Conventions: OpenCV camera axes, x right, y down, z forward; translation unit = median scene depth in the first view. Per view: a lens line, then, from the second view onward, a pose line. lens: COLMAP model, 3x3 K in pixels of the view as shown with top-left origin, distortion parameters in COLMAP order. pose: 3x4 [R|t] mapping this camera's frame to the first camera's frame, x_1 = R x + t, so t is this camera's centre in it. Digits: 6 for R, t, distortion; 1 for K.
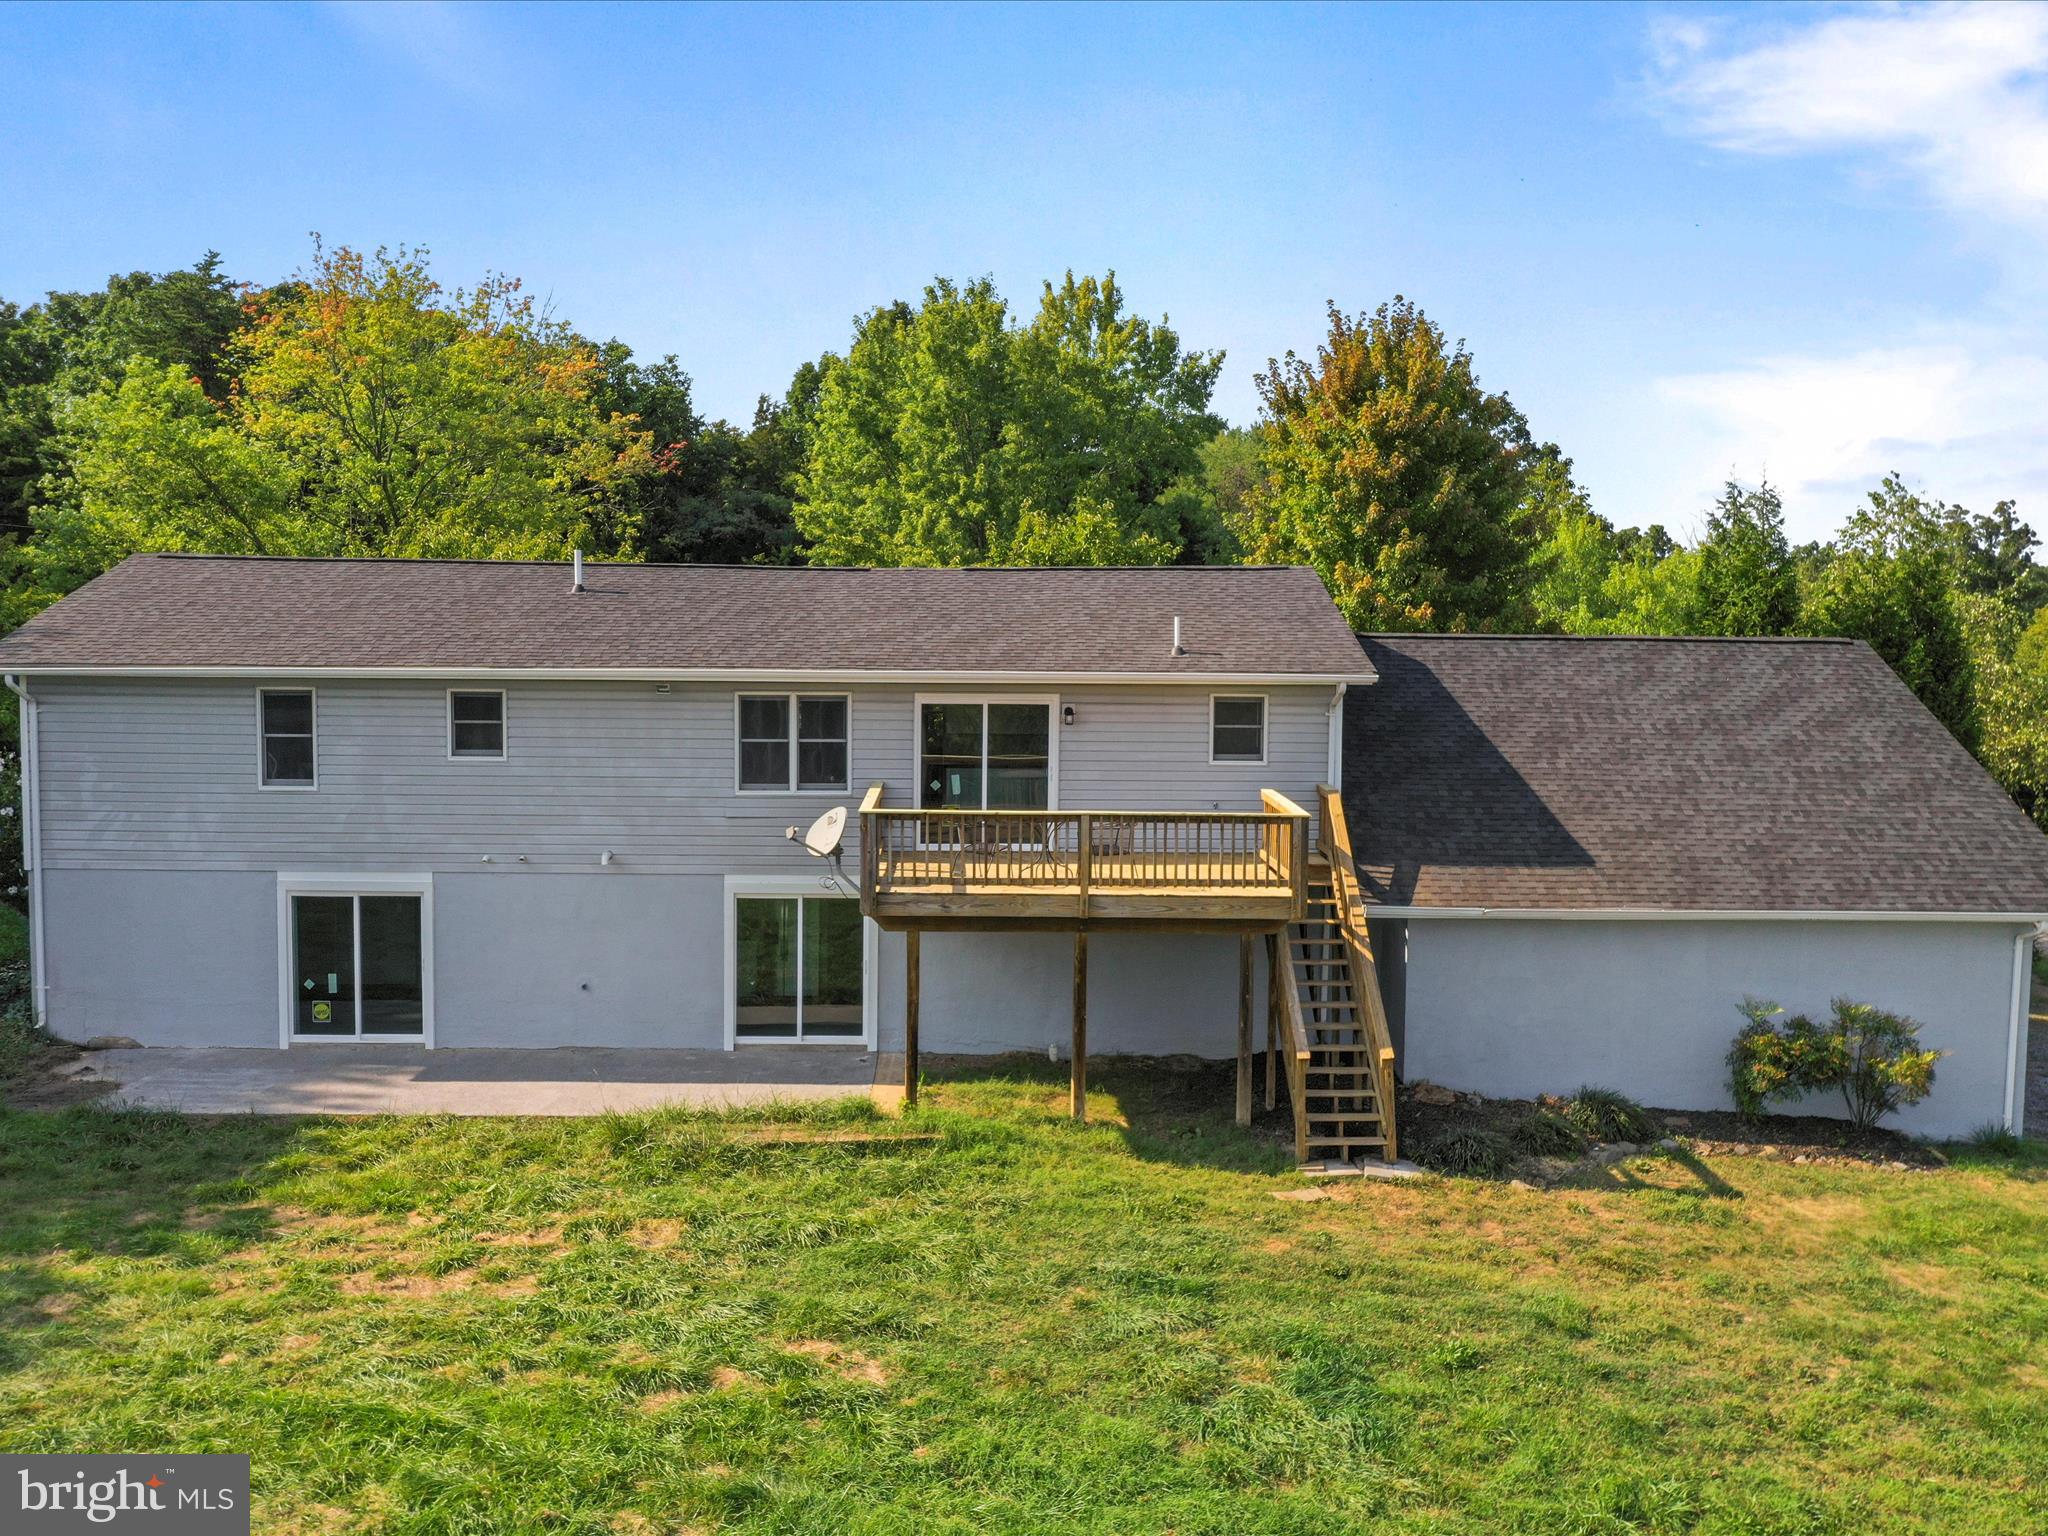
lens RADIAL K [[1814.3, 0, 1024.0], [0, 1814.3, 768.0], [0, 0, 1]] dist [-0.000013, -0.014874]
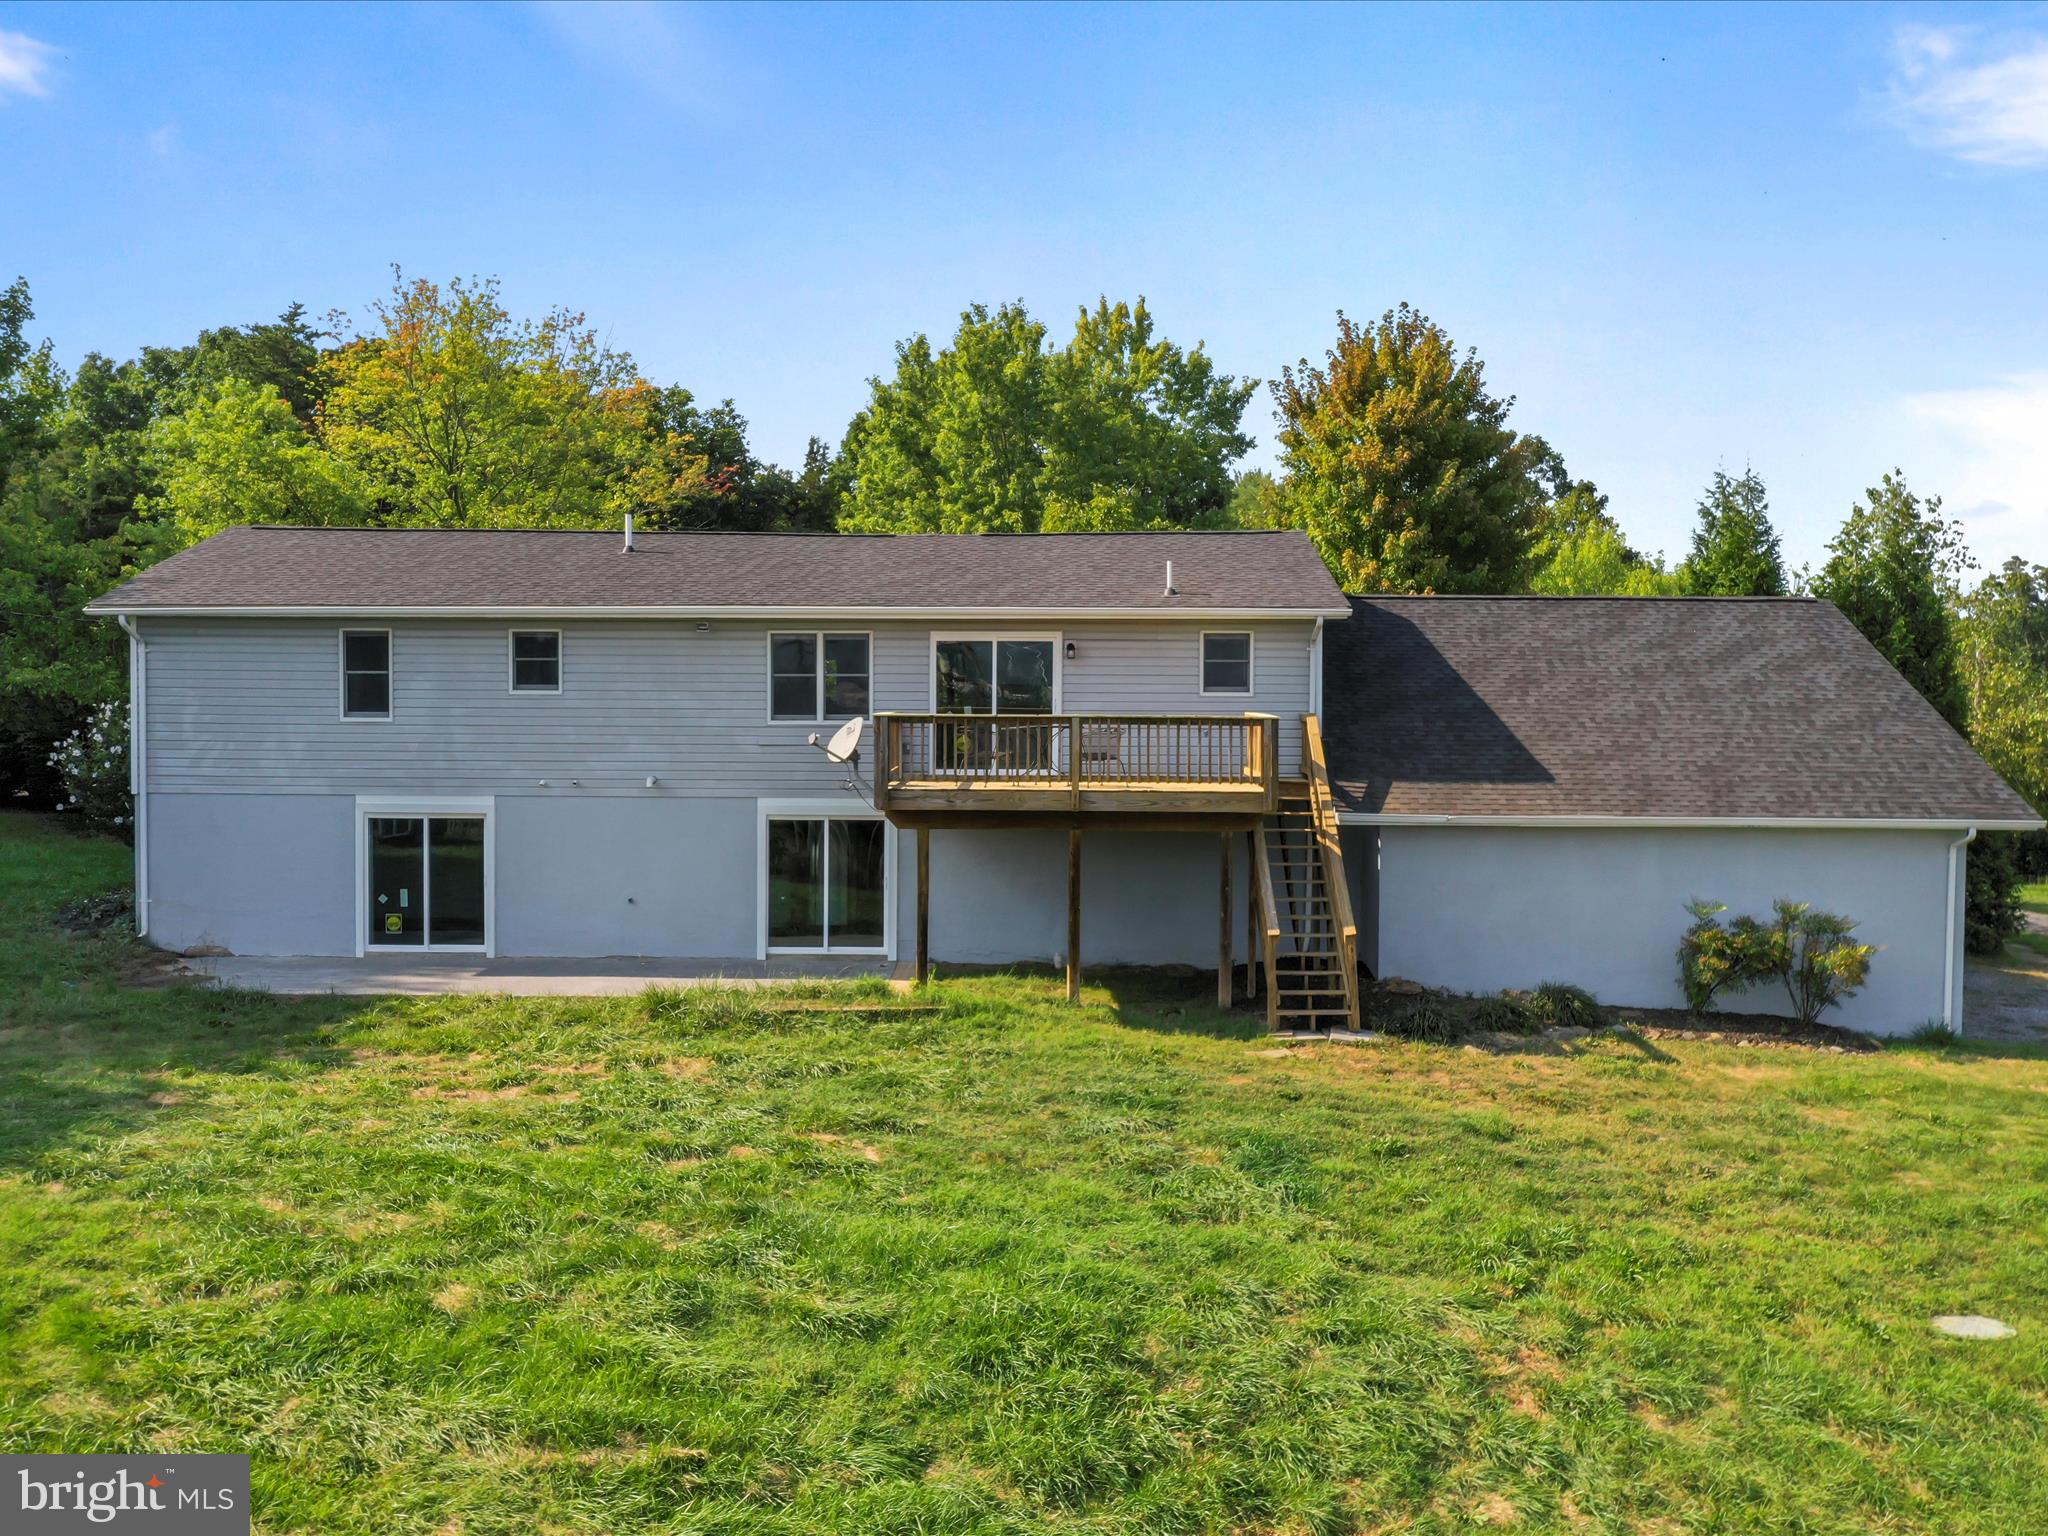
lens RADIAL K [[1821.1, 0, 1024.0], [0, 1821.1, 768.0], [0, 0, 1]] dist [-0.002127, -0.011366]
pose [[0.999374, -0.003469, -0.035201, 0.036173], [0.002005, 0.999136, -0.041523, 0.090365], [0.035315, 0.041427, 0.998517, -0.099149]]
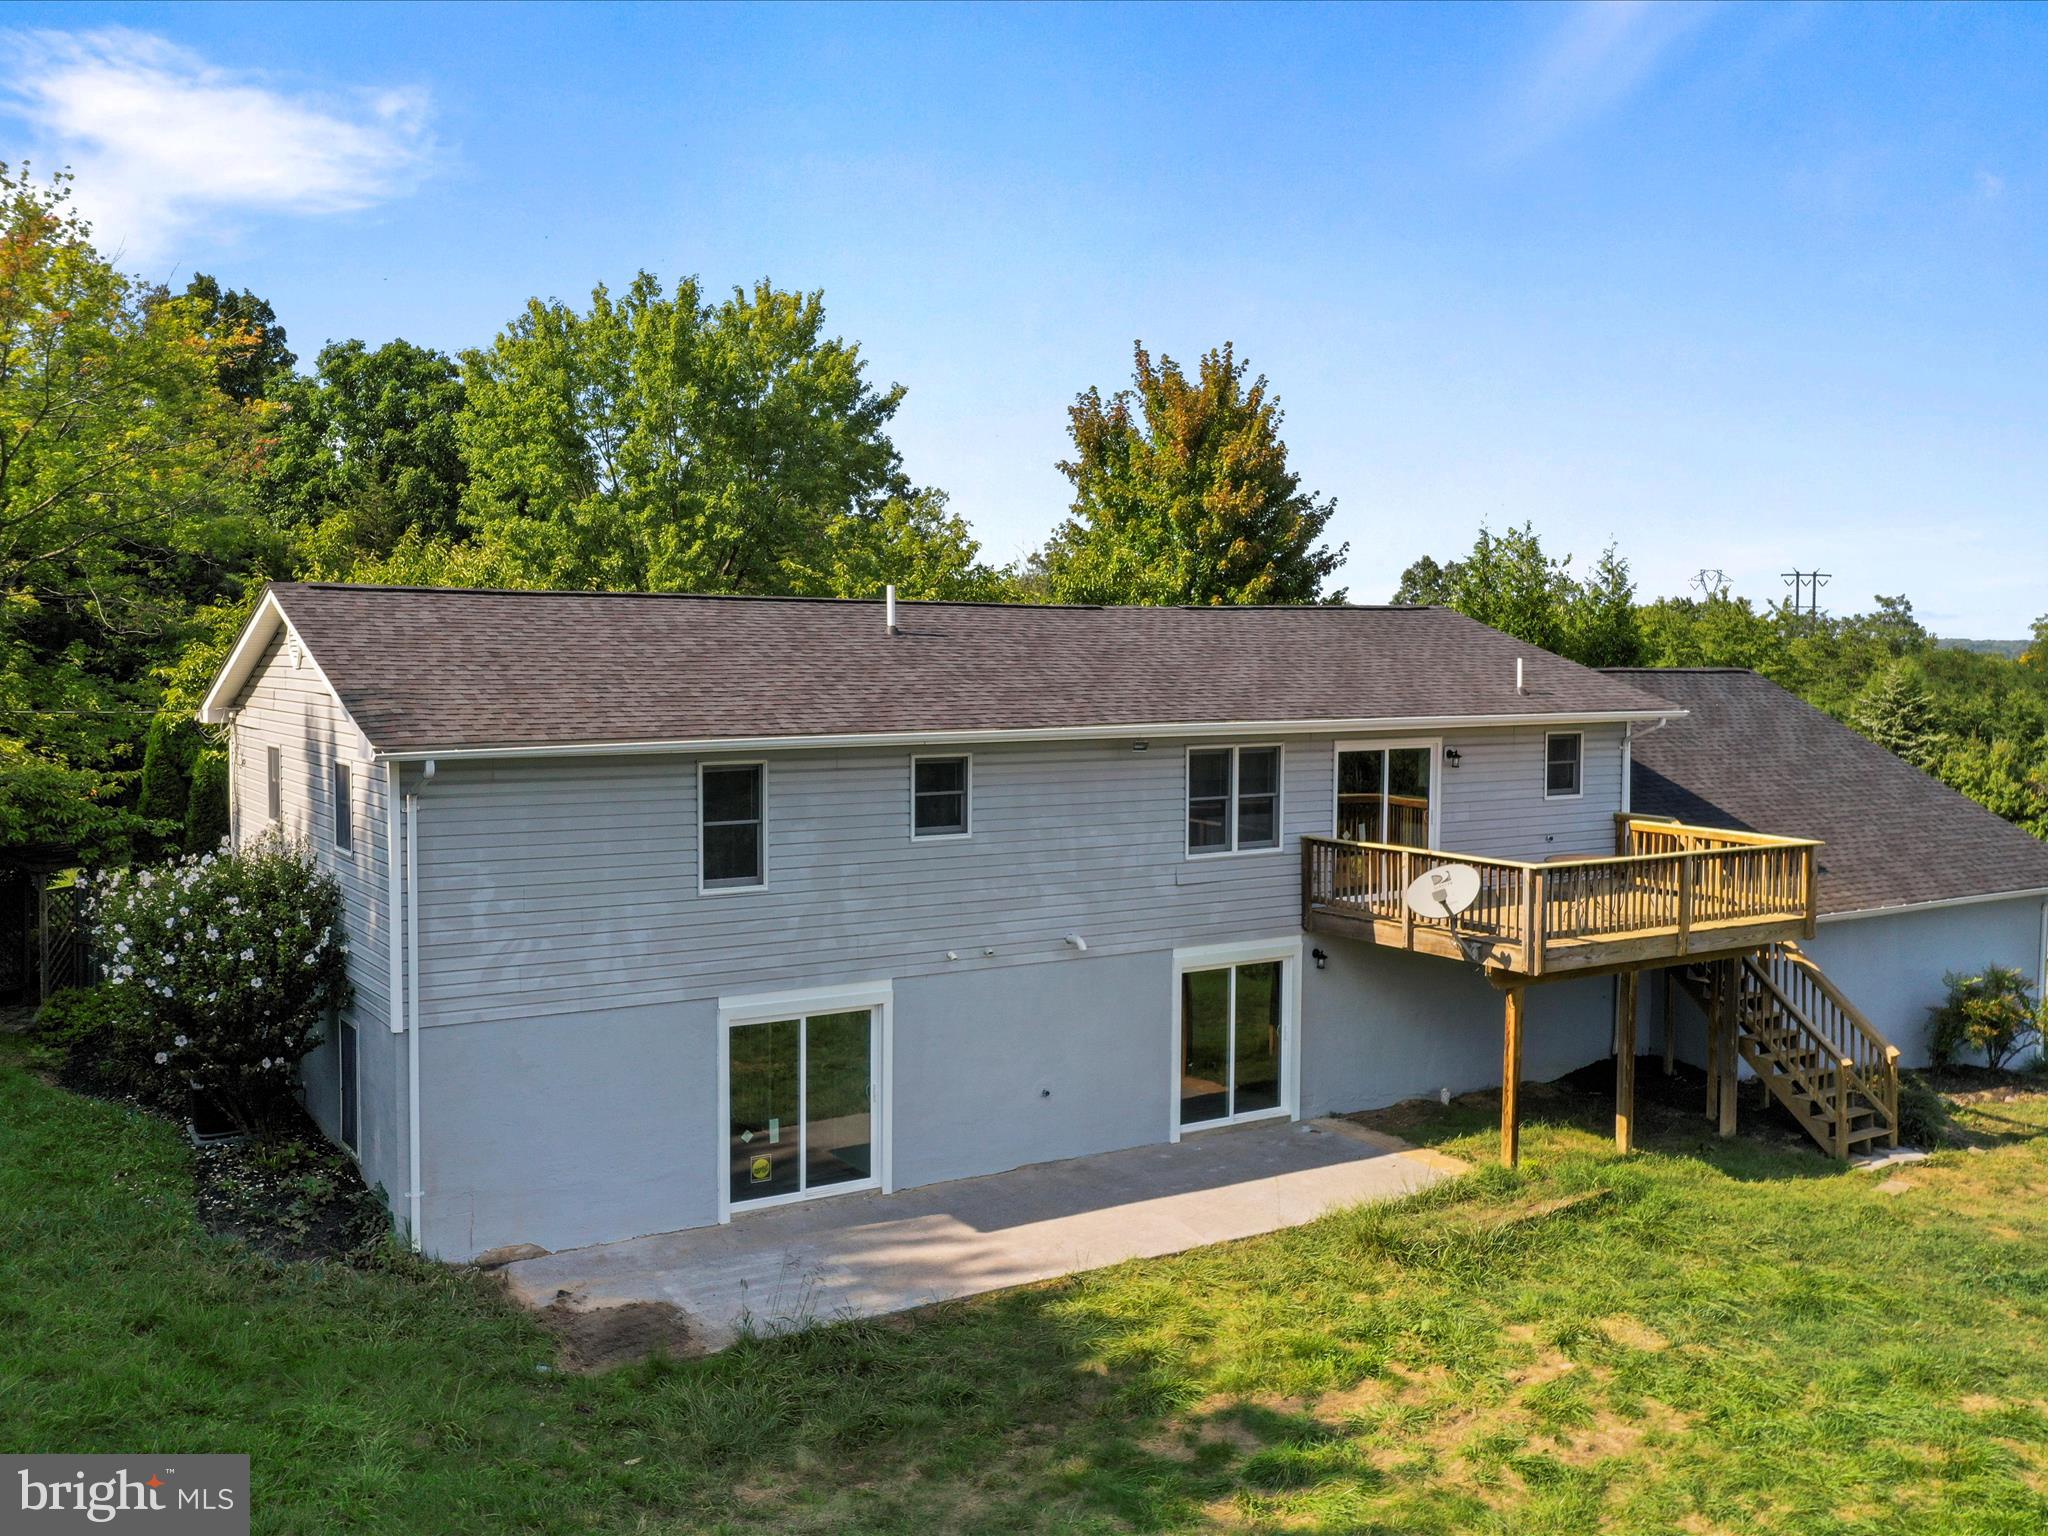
lens RADIAL K [[1808.0, 0, 1010.7], [0, 1808.0, 767.1], [0, 0, 1]] dist [0.002350, 0.001497]
pose [[0.862679, -0.041608, 0.504038, -0.715041], [0.046806, 0.998901, 0.002349, -0.039336], [-0.503581, 0.021566, 0.863679, 0.270298]]
